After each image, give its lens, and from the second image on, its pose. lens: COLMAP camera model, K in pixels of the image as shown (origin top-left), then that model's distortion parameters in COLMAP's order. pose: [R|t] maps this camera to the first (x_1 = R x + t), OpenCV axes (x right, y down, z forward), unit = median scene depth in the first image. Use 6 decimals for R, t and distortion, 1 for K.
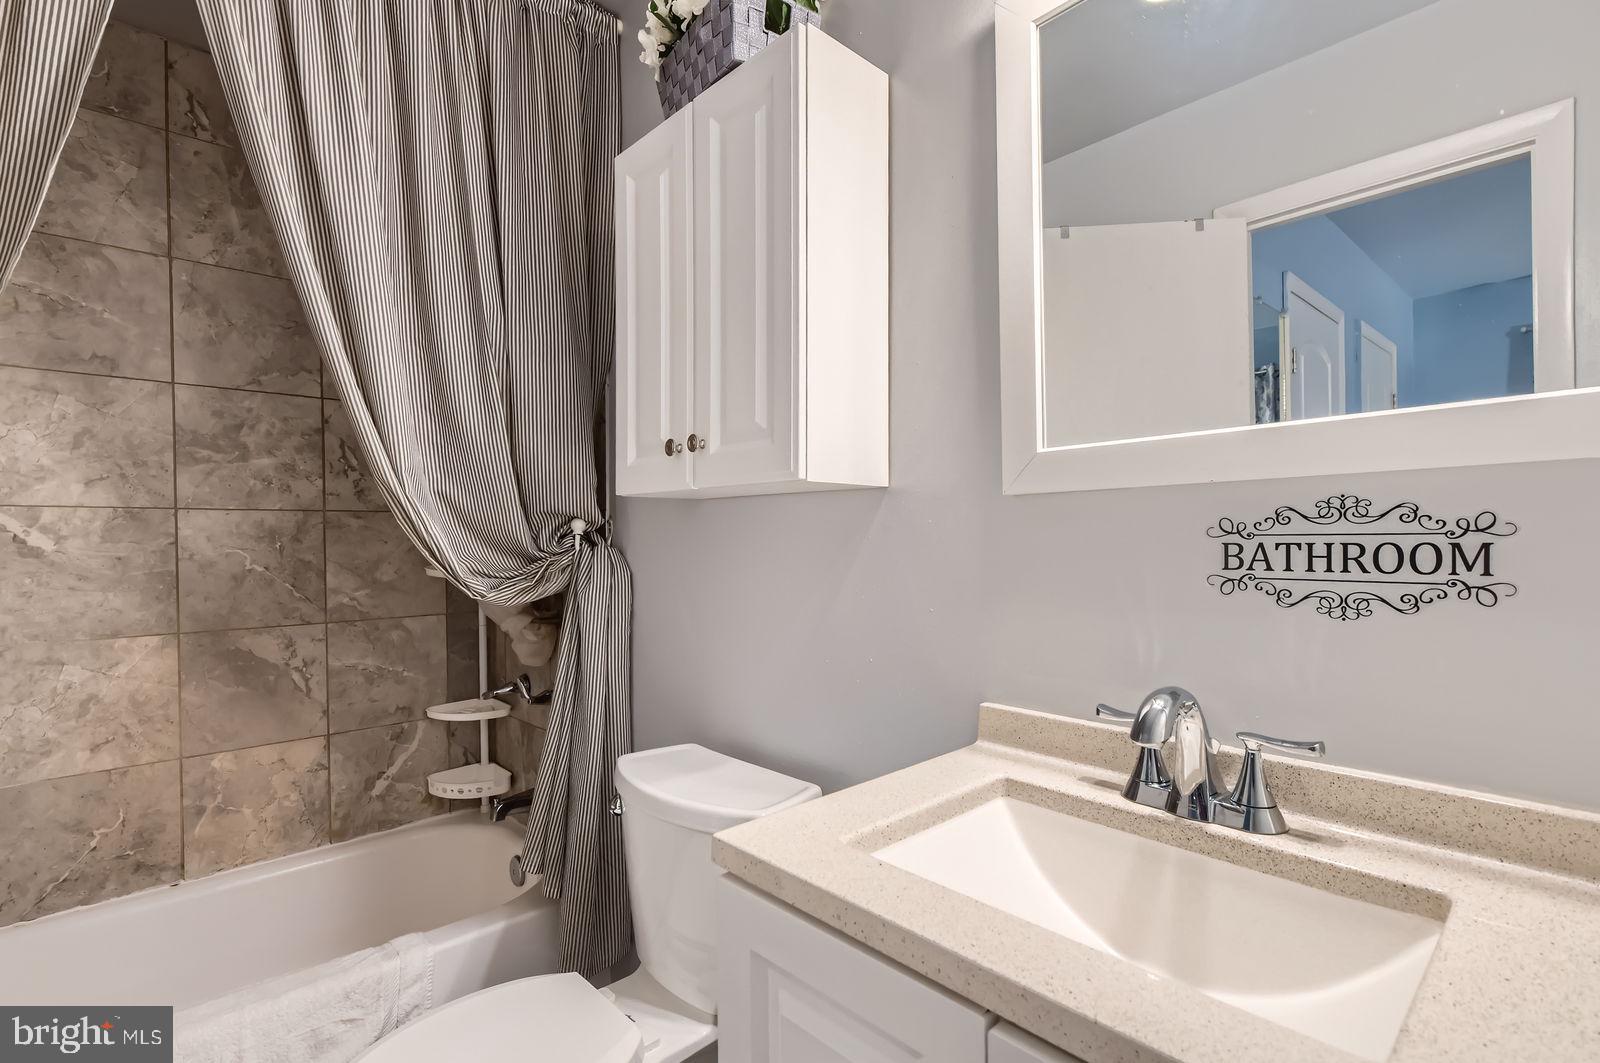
lens RADIAL K [[755.5, 0, 801.3], [0, 755.5, 541.5], [0, 0, 1]] dist [-0.000802, -0.000182]
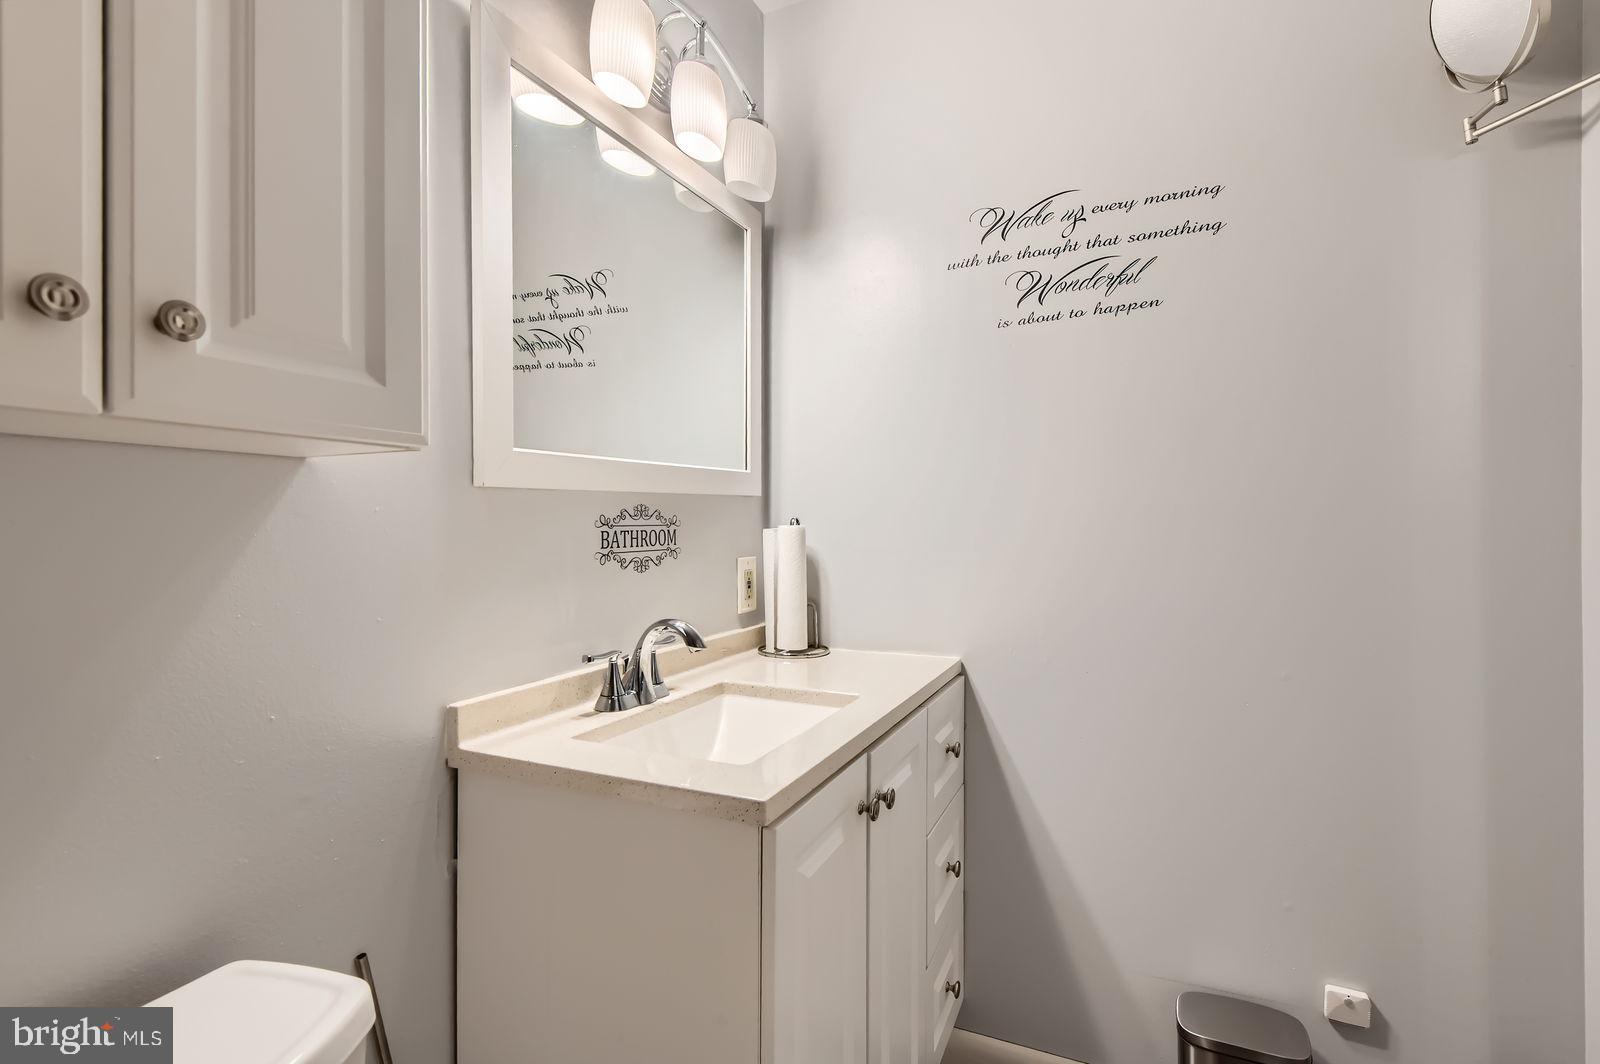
lens RADIAL K [[733.4, 0, 808.8], [0, 733.4, 518.6], [0, 0, 1]] dist [0.001078, 0.000082]
pose [[-0.384844, 0.012750, 0.922894, -1.063299], [0.011662, 0.999892, -0.008951, -0.005784], [-0.922908, 0.007318, -0.384951, 1.293318]]
